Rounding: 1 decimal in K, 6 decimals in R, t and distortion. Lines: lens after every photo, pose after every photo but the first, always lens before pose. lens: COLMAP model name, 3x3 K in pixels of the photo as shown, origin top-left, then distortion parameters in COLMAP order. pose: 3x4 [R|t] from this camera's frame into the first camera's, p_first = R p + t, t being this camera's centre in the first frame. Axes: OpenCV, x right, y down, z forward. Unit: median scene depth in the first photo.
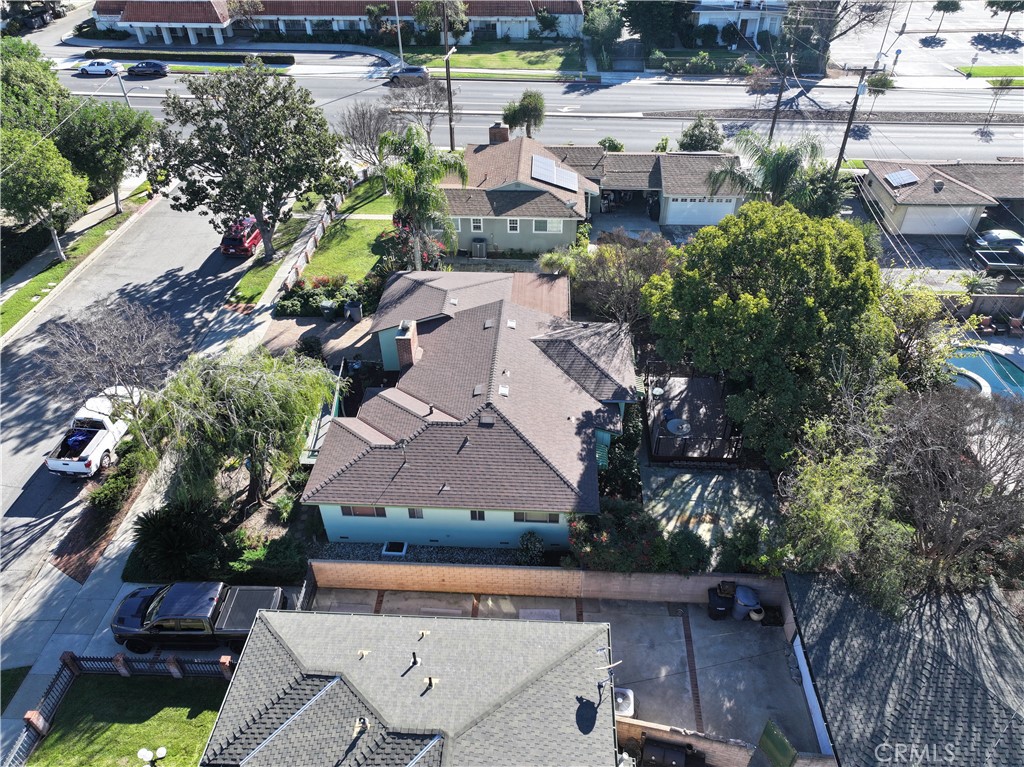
lens RADIAL K [[722.9, 0, 516.8], [0, 722.9, 378.0], [0, 0, 1]] dist [0.003074, 0.007955]
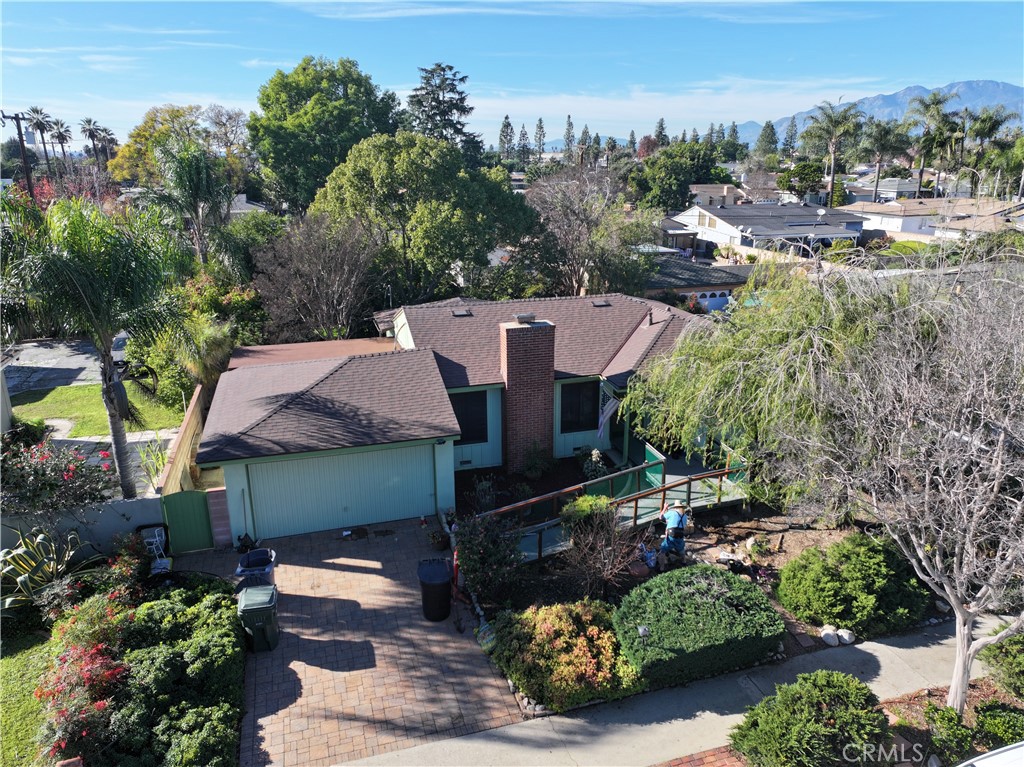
lens RADIAL K [[719.7, 0, 519.2], [0, 719.7, 383.6], [0, 0, 1]] dist [0.000189, 0.010384]
pose [[-0.338792, -0.288408, 0.895568, -0.739840], [0.577413, 0.687791, 0.439930, -0.318193], [-0.742842, 0.666157, -0.066488, 1.100347]]
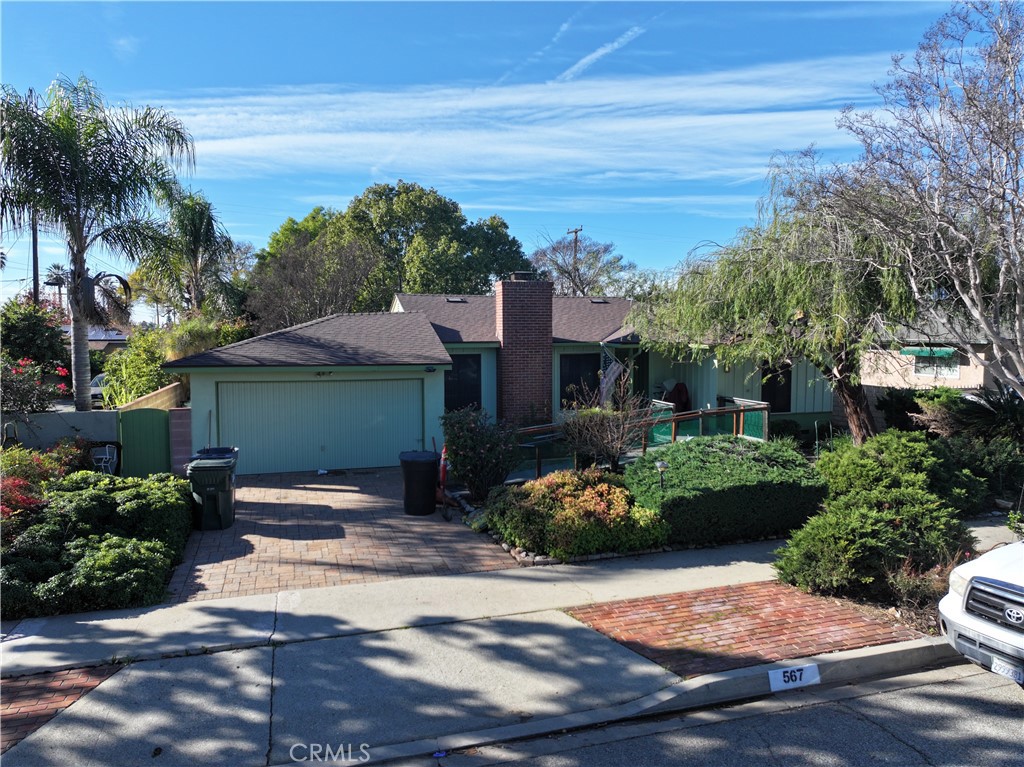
lens RADIAL K [[719.7, 0, 519.2], [0, 719.7, 383.6], [0, 0, 1]] dist [0.000189, 0.010384]
pose [[-0.344167, -0.068088, 0.936436, -0.737683], [0.575703, 0.772574, 0.267761, -0.169779], [-0.741697, 0.631264, -0.226696, 1.214998]]
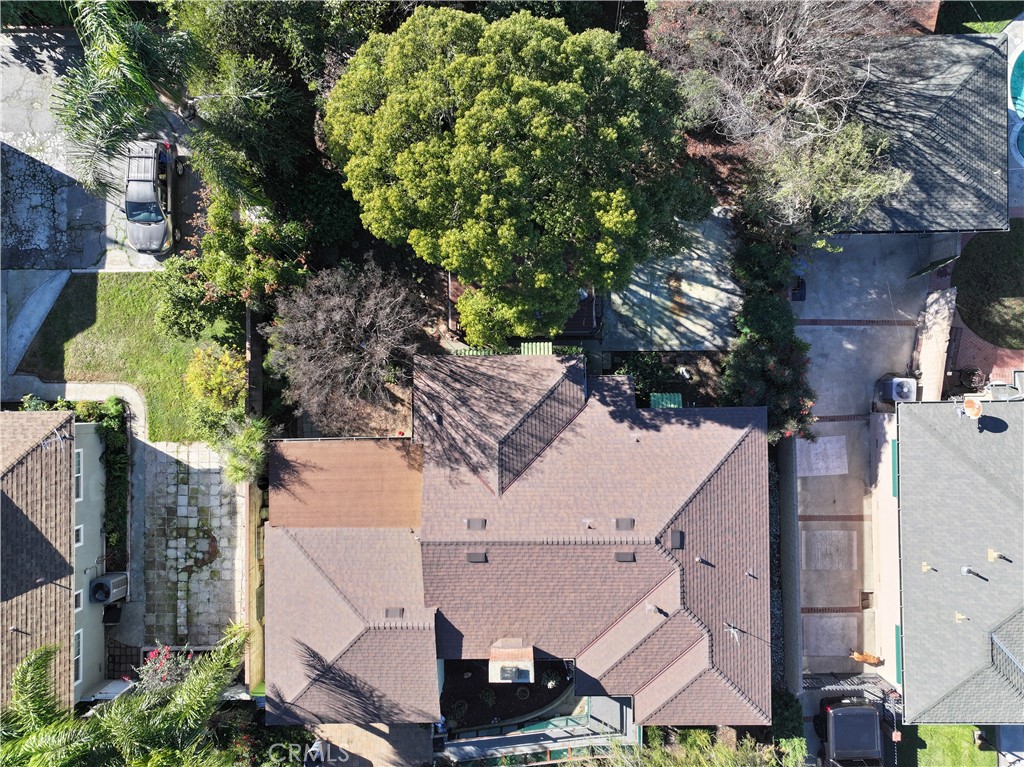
lens RADIAL K [[707.3, 0, 521.2], [0, 707.3, 381.9], [0, 0, 1]] dist [0.003839, 0.002353]
pose [[-0.058204, -0.998211, 0.013657, 0.125609], [0.606680, -0.024504, 0.794569, -0.622587], [-0.792813, 0.054533, 0.607021, 0.562810]]
